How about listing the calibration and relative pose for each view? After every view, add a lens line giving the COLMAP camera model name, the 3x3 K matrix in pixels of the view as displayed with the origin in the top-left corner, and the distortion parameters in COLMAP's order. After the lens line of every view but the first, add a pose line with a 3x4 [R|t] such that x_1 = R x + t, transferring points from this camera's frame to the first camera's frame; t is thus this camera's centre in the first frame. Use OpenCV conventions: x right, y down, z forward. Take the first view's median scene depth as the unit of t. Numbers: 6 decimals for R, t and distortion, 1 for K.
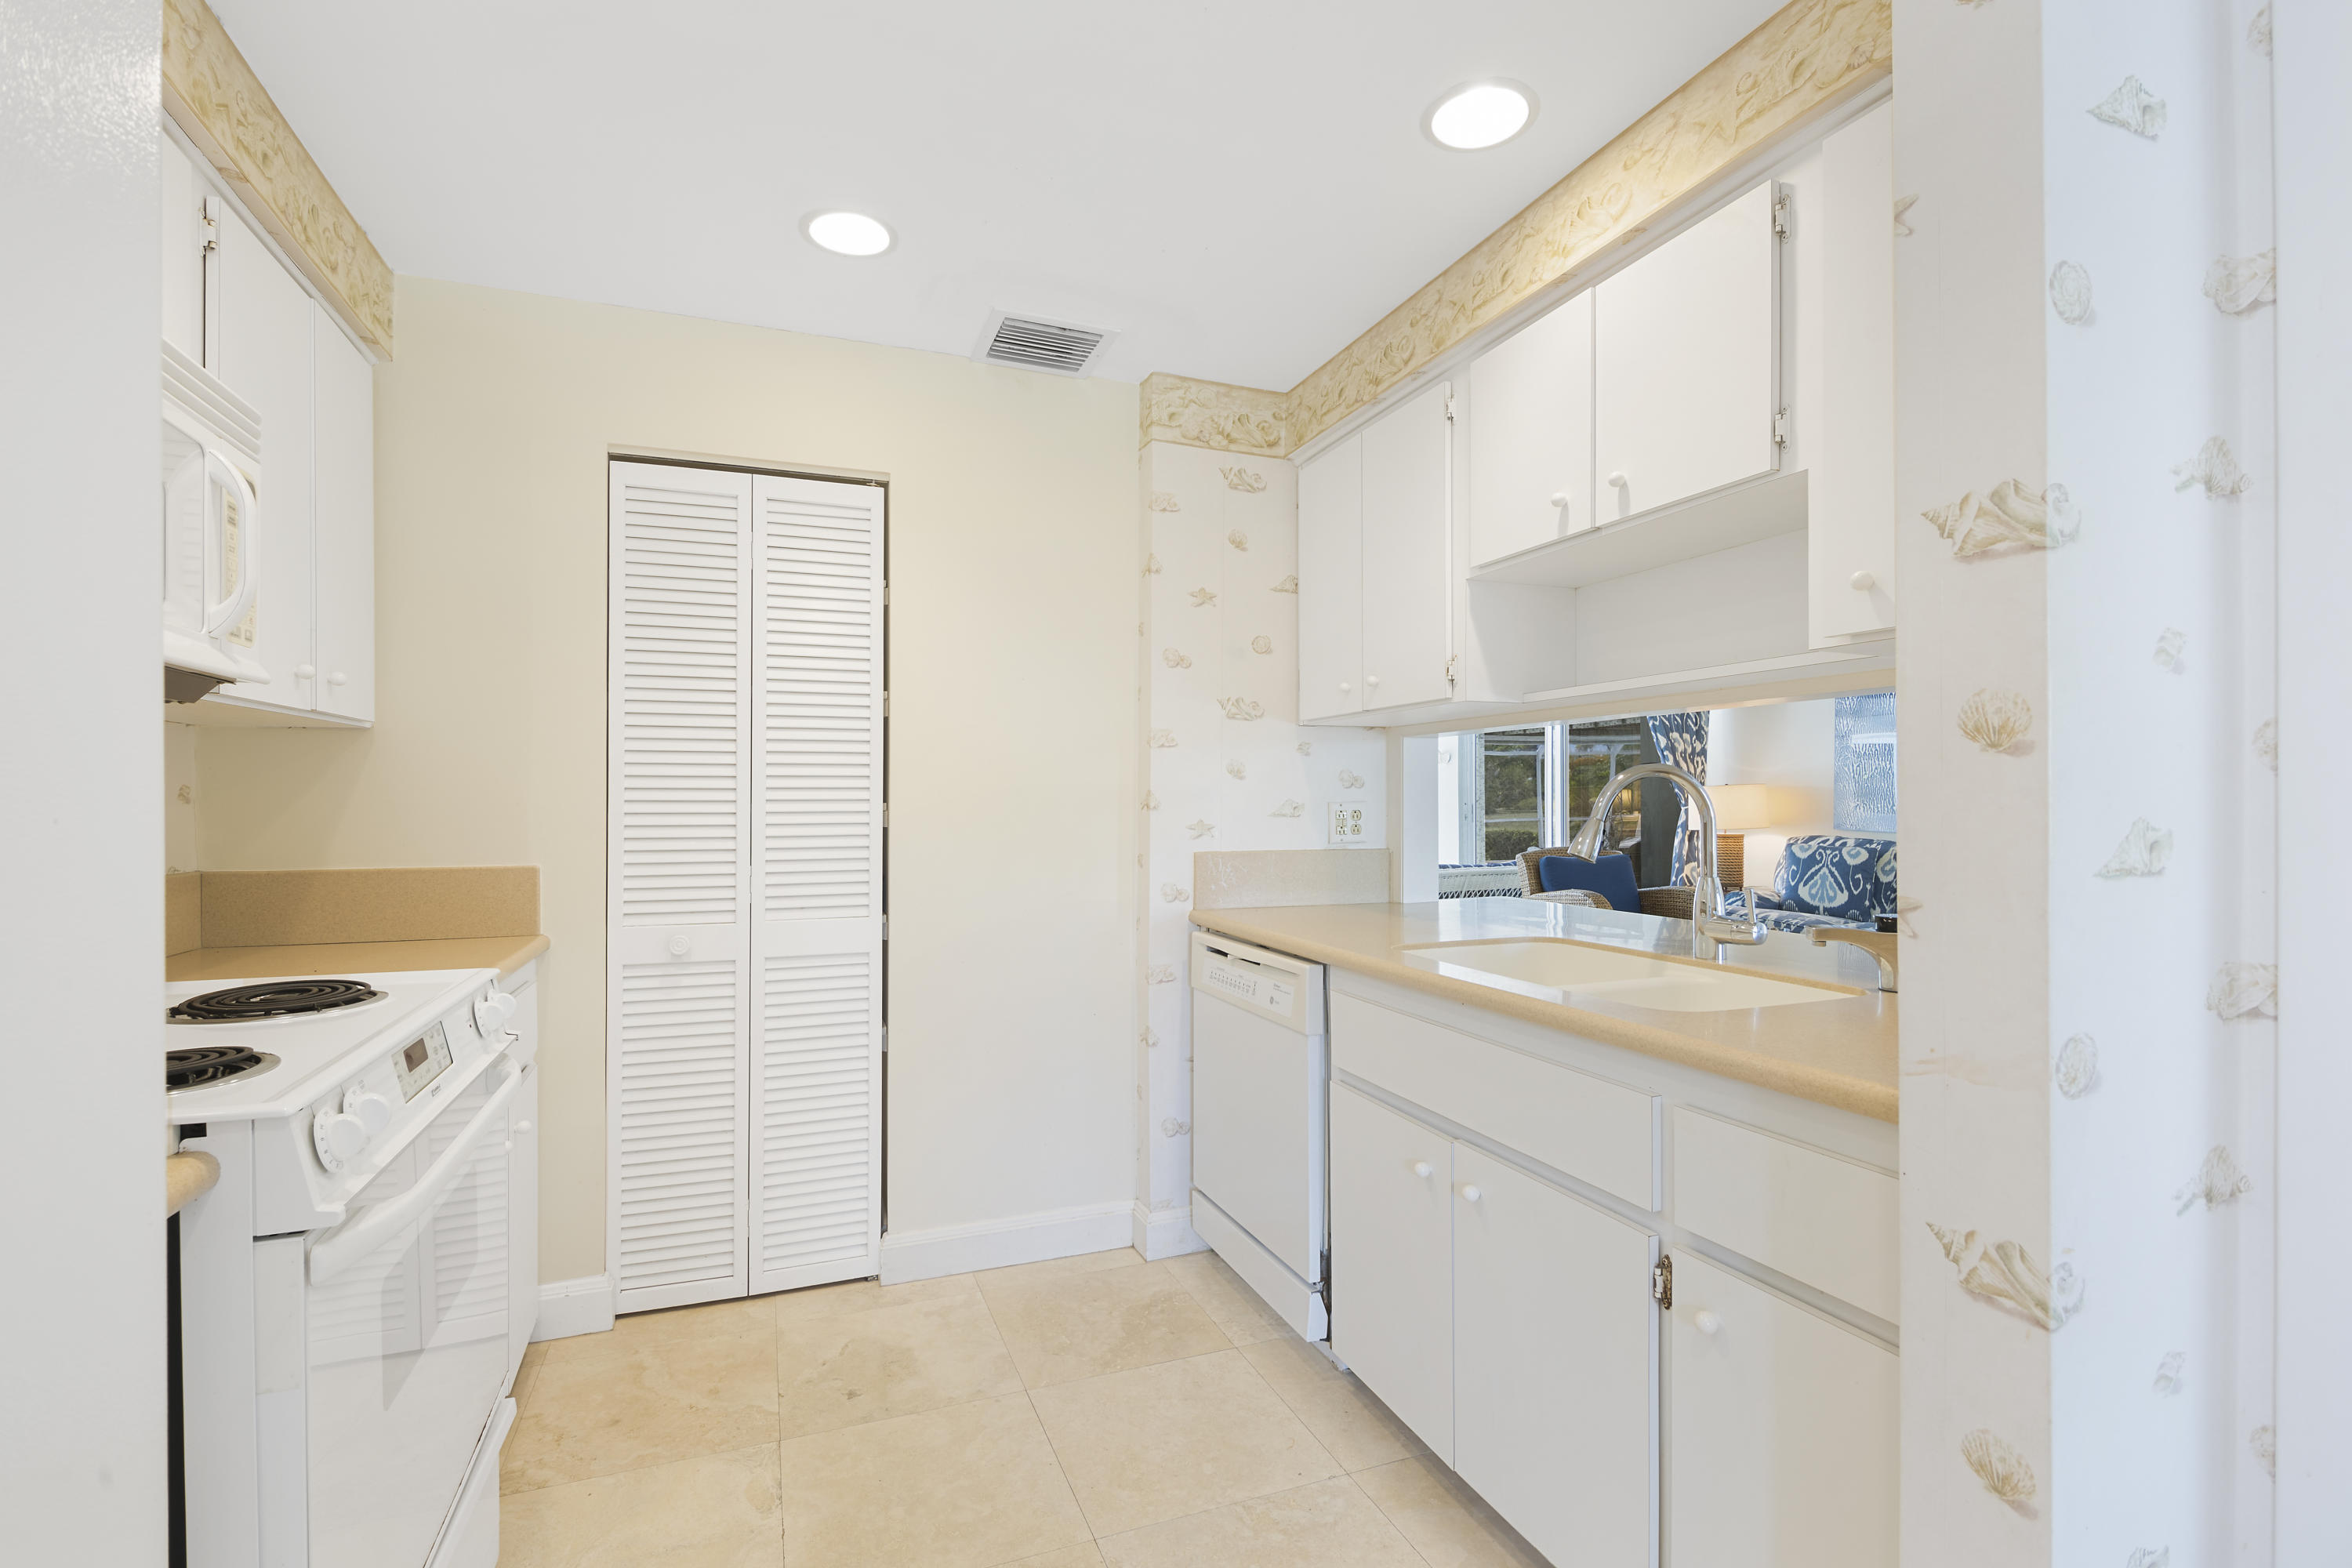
lens RADIAL K [[1059.0, 0, 1176.0], [0, 1059.0, 784.0], [0, 0, 1]] dist [0.000030, -0.010912]
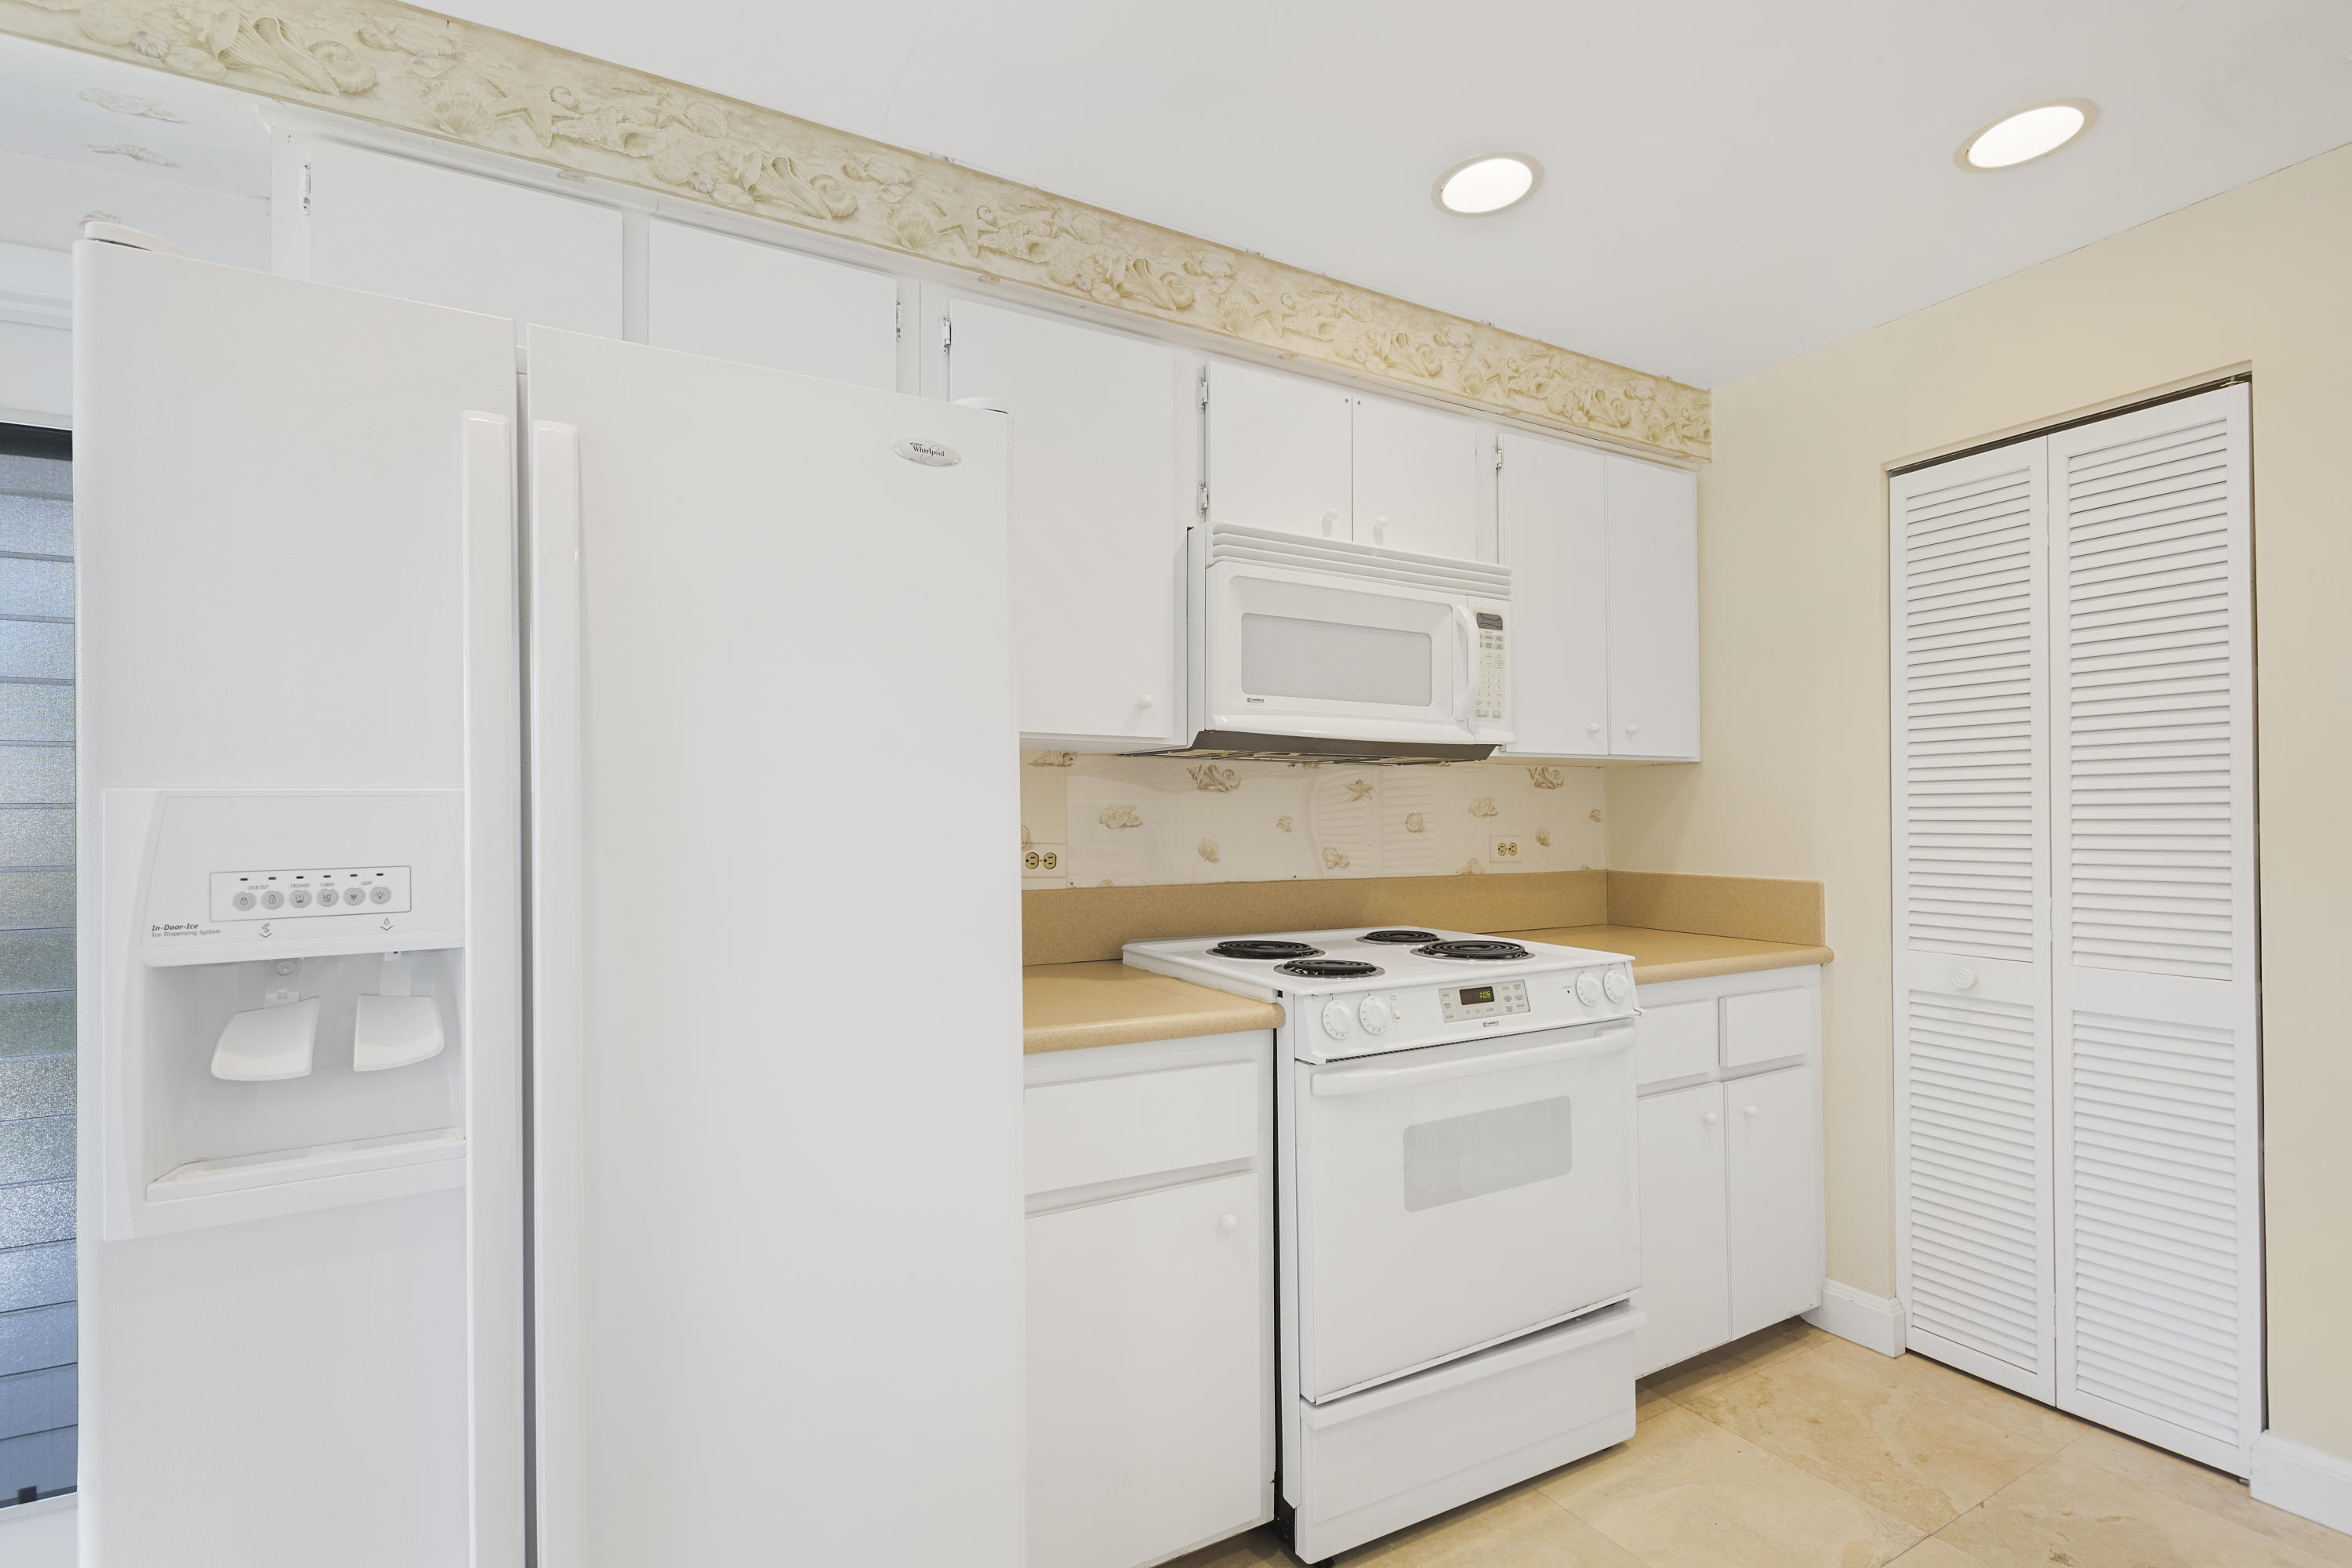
lens RADIAL K [[1059.0, 0, 1176.0], [0, 1059.0, 784.0], [0, 0, 1]] dist [0.000030, -0.010912]
pose [[0.150040, -0.031939, -0.988164, 0.345194], [0.012576, 0.999459, -0.030395, 0.003491], [0.988600, -0.007867, 0.150361, 0.192319]]
